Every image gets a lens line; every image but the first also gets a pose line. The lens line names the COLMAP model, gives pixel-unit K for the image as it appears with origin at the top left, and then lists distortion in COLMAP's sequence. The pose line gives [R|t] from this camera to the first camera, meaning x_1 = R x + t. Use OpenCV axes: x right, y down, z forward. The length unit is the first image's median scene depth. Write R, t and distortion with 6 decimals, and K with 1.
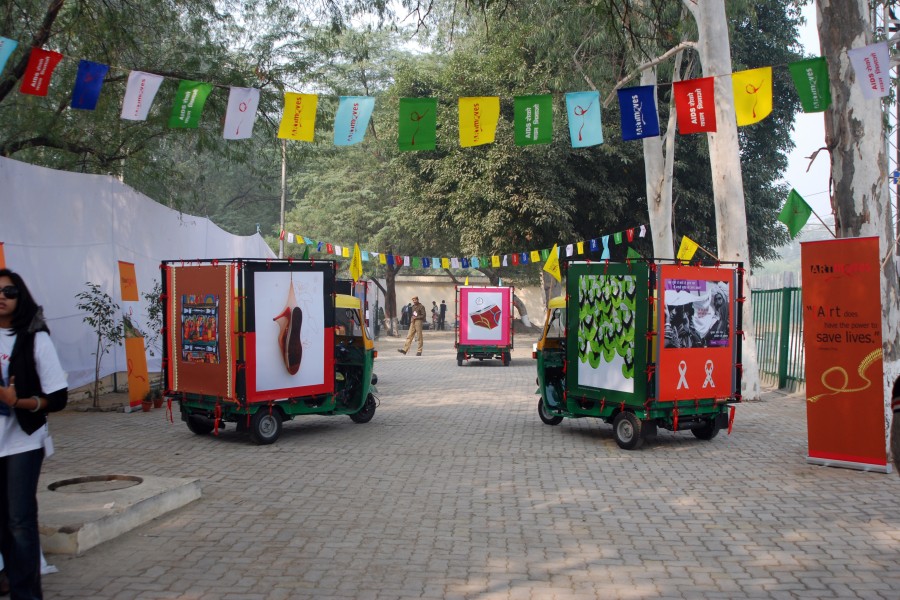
lens RADIAL K [[1314.4, 0, 450.0], [0, 1314.4, 300.0], [0, 0, 1]] dist [0.034993, 0.017687]
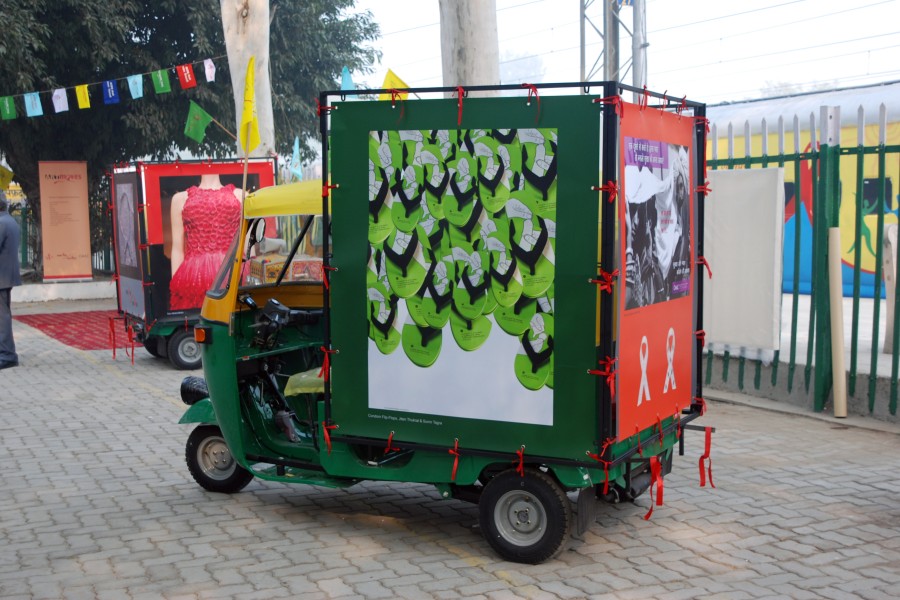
lens RADIAL K [[1314.4, 0, 450.0], [0, 1314.4, 300.0], [0, 0, 1]] dist [0.034993, 0.017687]
pose [[0.841489, -0.057135, 0.537244, -0.096181], [0.017185, 0.996720, 0.079083, 0.000783], [-0.540001, -0.057315, 0.839711, 0.675243]]
